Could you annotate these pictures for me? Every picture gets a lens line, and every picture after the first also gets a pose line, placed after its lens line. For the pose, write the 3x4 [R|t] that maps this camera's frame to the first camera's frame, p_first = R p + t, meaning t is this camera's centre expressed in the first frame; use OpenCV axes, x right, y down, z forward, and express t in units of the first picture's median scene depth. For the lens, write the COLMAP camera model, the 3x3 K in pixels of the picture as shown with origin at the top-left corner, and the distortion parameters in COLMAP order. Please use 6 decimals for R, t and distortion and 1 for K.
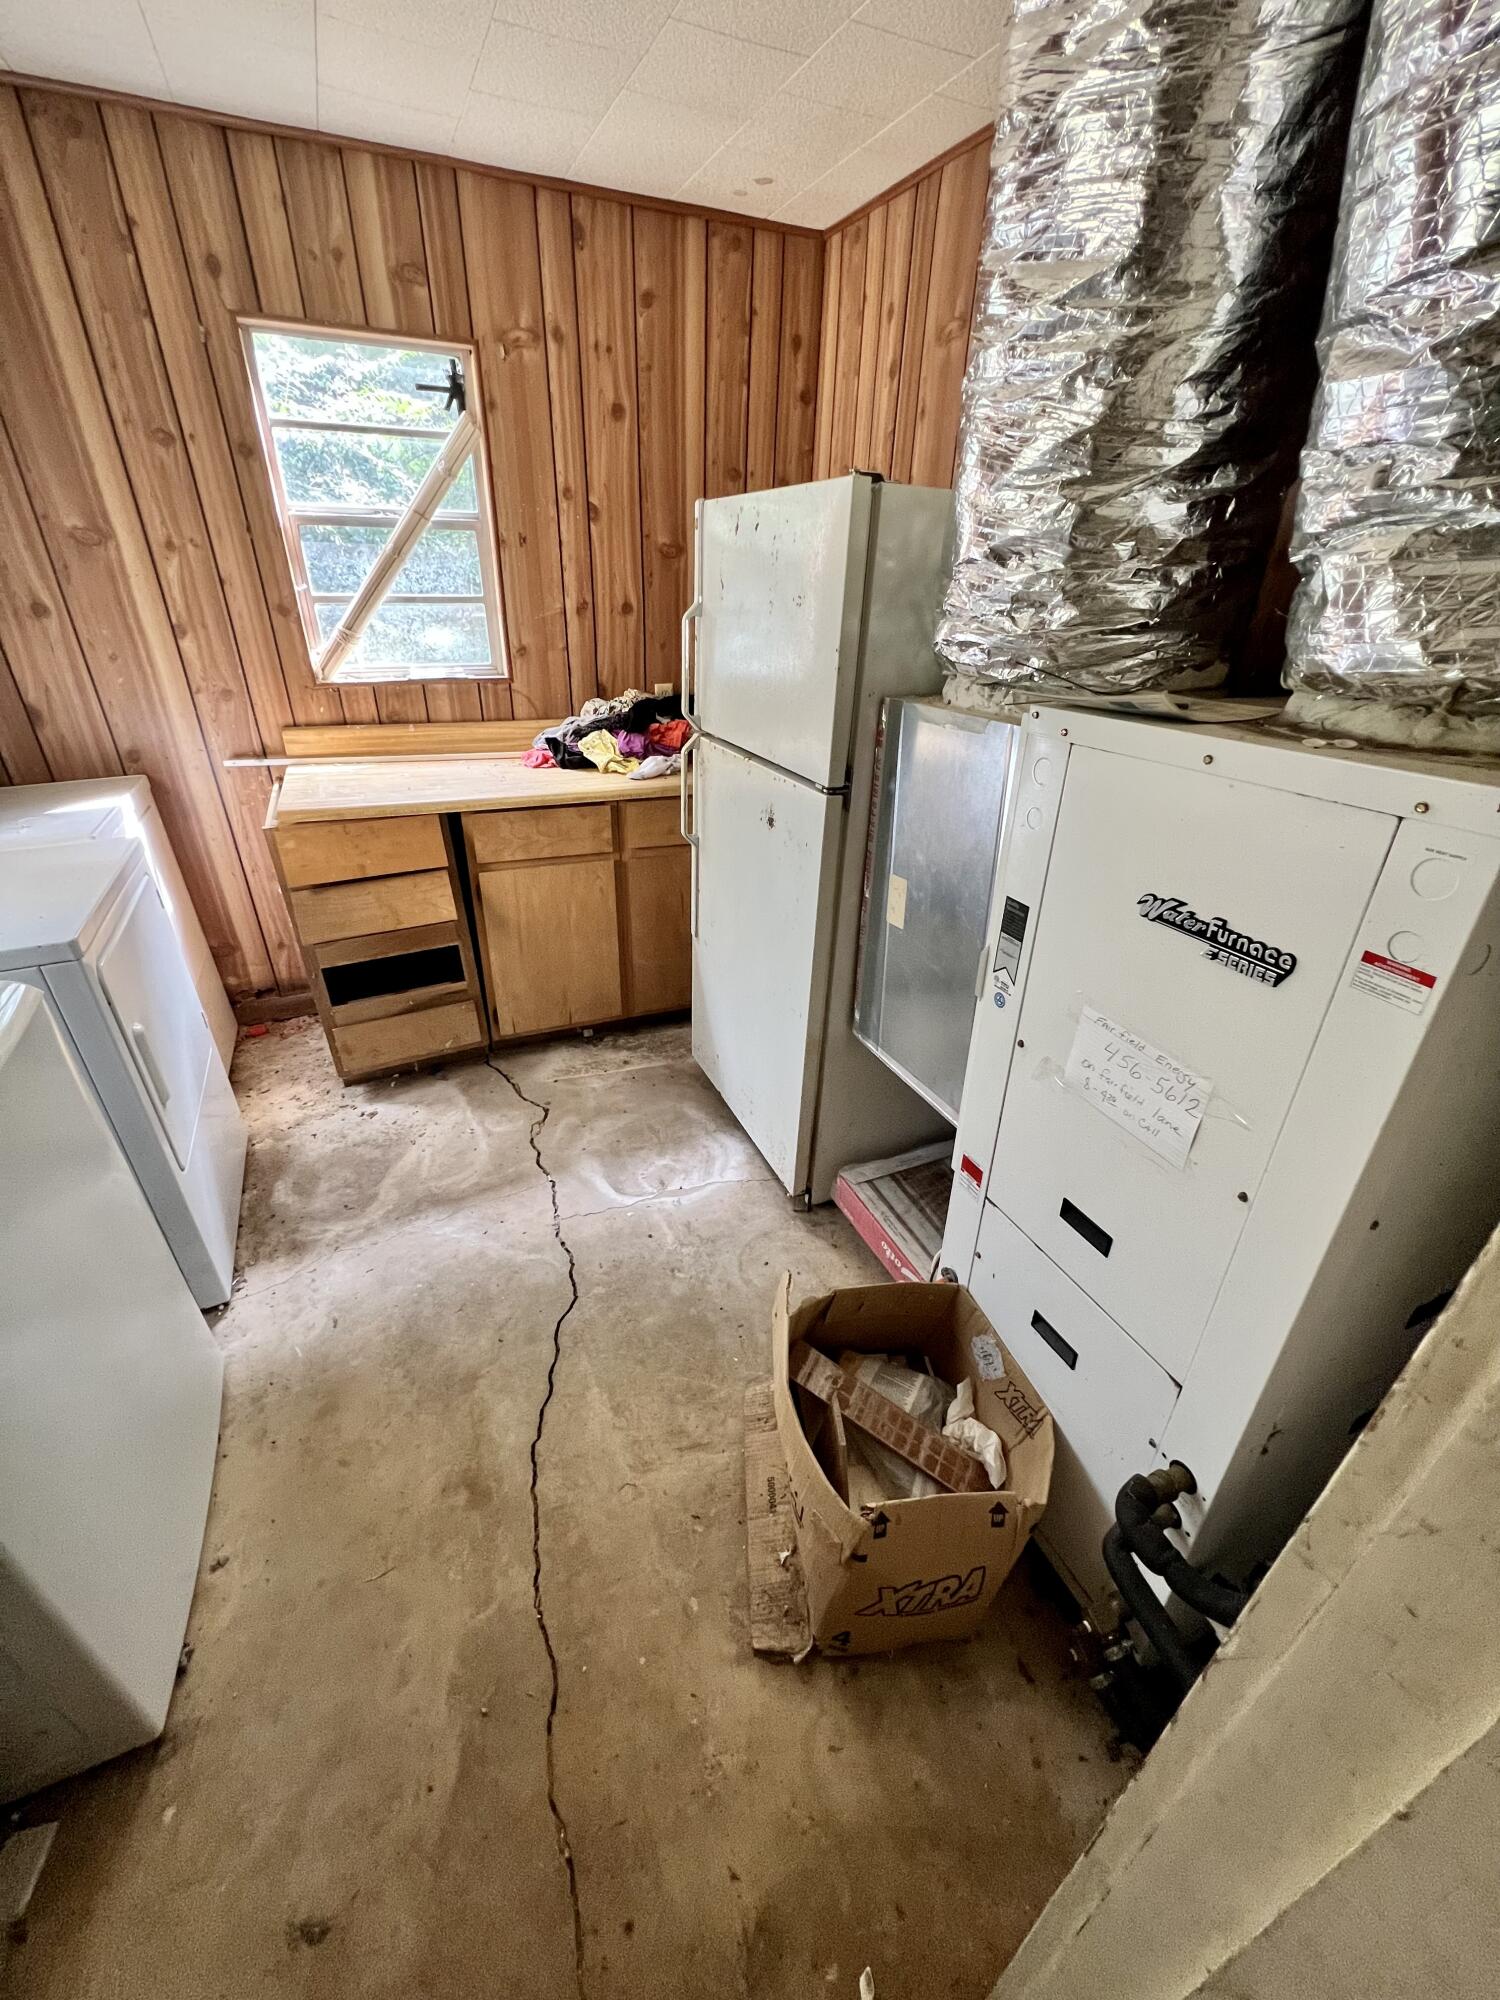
lens RADIAL K [[805.5, 0, 753.7], [0, 805.5, 1004.1], [0, 0, 1]] dist [-0.000558, -0.000079]
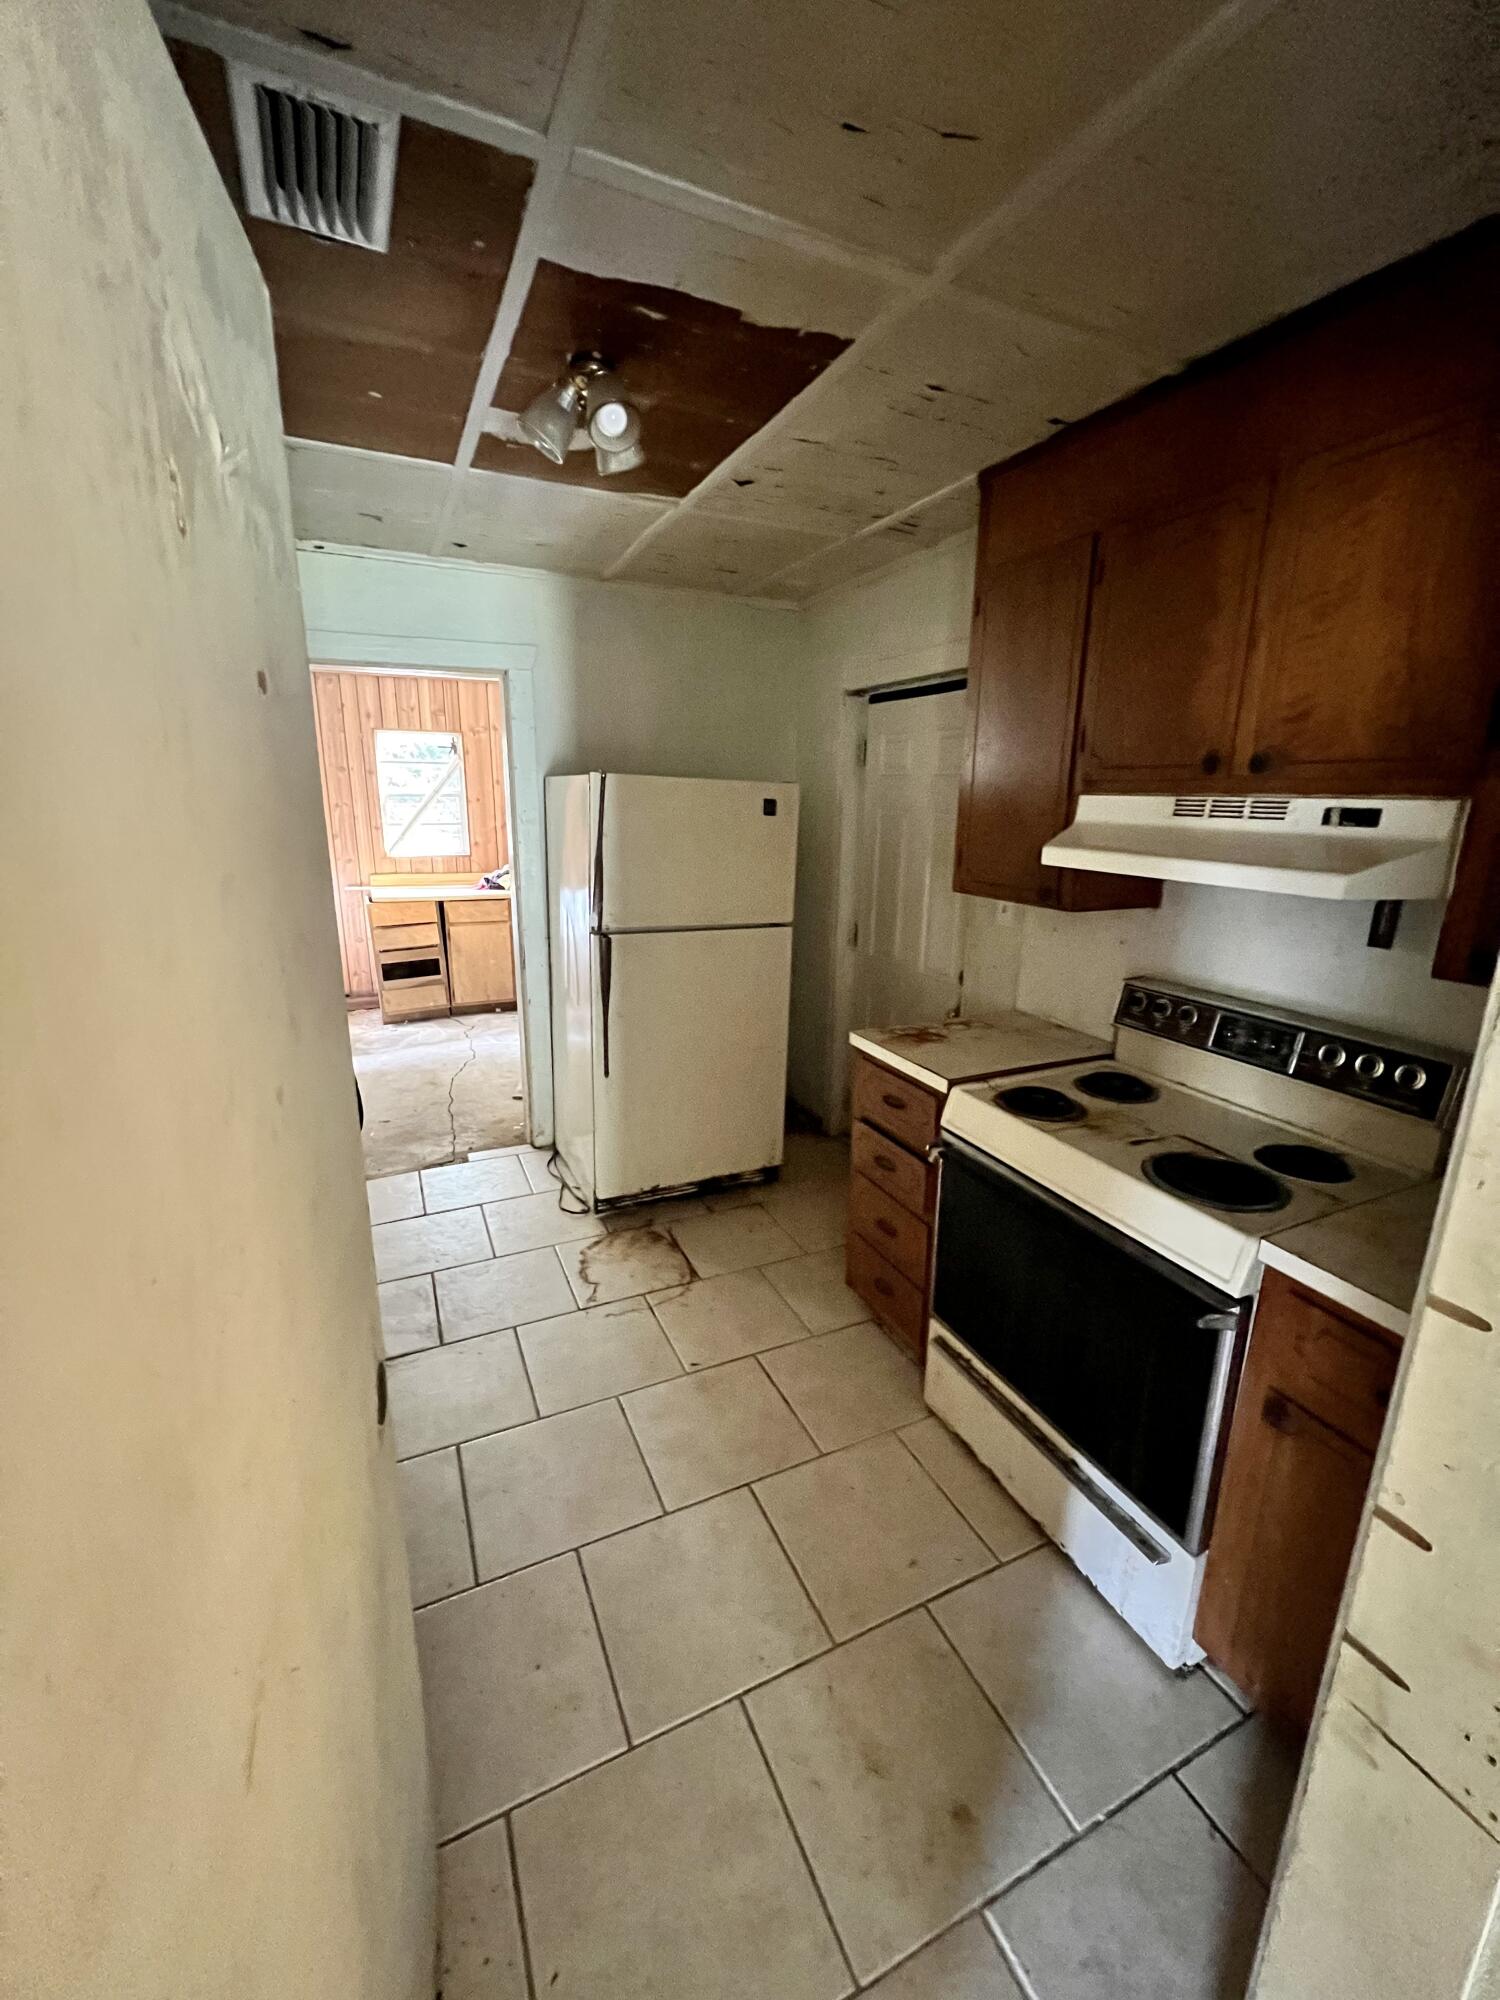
lens RADIAL K [[805.5, 0, 743.6], [0, 805.5, 996.2], [0, 0, 1]] dist [-0.000558, -0.000079]
pose [[0.999640, -0.024478, 0.011031, 0.499447], [0.026484, 0.966497, -0.255310, 0.670470], [-0.004412, 0.255510, 0.966796, -1.264323]]
